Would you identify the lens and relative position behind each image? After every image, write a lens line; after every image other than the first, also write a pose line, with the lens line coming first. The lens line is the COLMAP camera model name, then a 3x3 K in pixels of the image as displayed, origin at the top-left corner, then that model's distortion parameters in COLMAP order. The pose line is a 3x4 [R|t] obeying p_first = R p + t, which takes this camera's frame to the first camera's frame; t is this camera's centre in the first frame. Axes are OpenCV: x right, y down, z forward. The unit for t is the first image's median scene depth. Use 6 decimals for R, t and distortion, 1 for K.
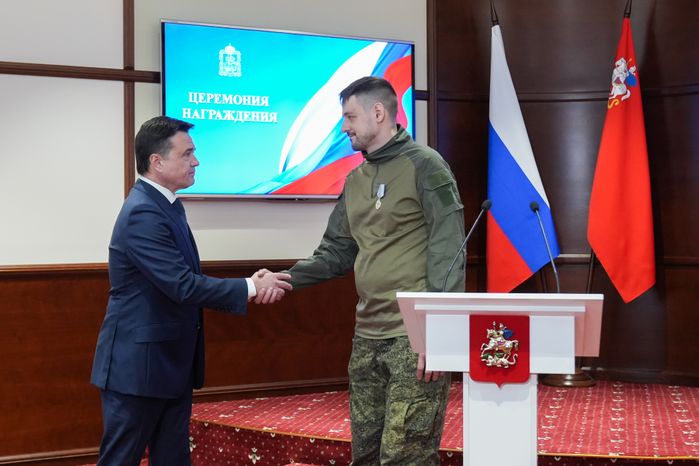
lens RADIAL K [[1202.0, 0, 328.5], [0, 1202.0, 234.0], [0, 0, 1]] dist [-0.011594, 0.093507]
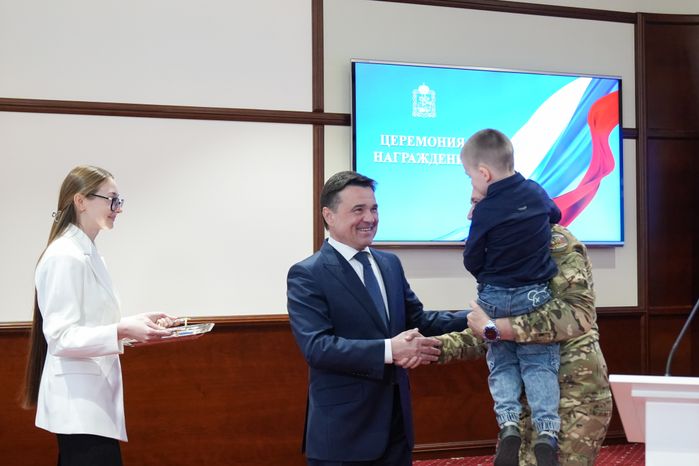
lens RADIAL K [[1180.6, 0, 366.6], [0, 1180.6, 245.0], [0, 0, 1]] dist [0.007630, -0.054468]
pose [[0.990598, -0.001611, -0.136795, 0.000507], [-0.000967, 0.999823, -0.018778, -0.012833], [0.136801, 0.018734, 0.990421, 0.073630]]
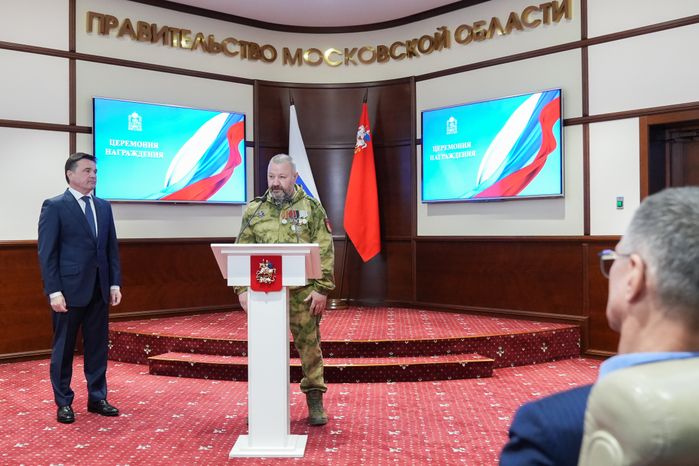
lens RADIAL K [[733.1, 0, 345.0], [0, 733.1, 230.6], [0, 0, 1]] dist [-0.021903, -0.007323]
pose [[0.984447, -0.002579, 0.175662, 0.029144], [0.003185, 0.999990, -0.003169, 0.015155], [-0.175652, 0.003679, 0.984445, -0.075417]]
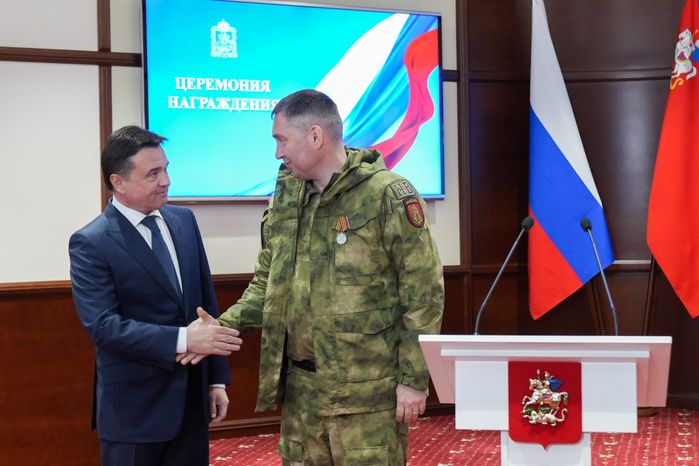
lens RADIAL K [[1368.7, 0, 338.3], [0, 1368.7, 250.8], [0, 0, 1]] dist [0.007996, 0.049113]
pose [[0.999916, -0.010763, -0.007213, 0.004286], [0.010907, 0.999736, 0.020201, -0.013462], [0.006994, -0.020278, 0.999770, 0.031449]]
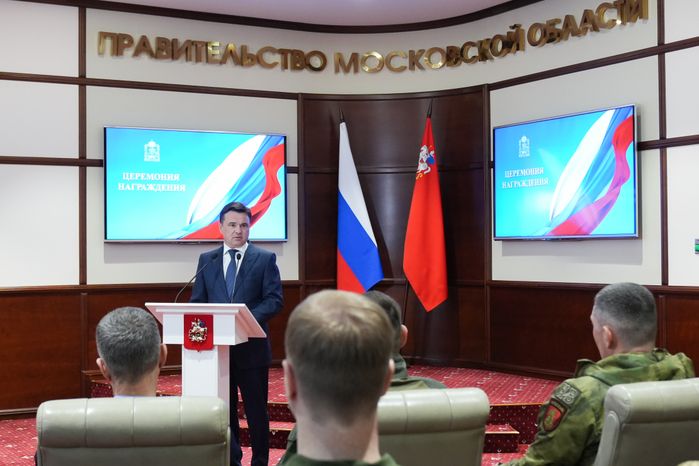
lens RADIAL K [[1066.7, 0, 348.6], [0, 1066.7, 232.5], [0, 0, 1]] dist [-0.005997, -0.027891]
pose [[0.999571, -0.002667, -0.029154, 0.204307], [0.002043, 0.999768, -0.021425, -0.012638], [0.029204, 0.021357, 0.999345, -0.331345]]
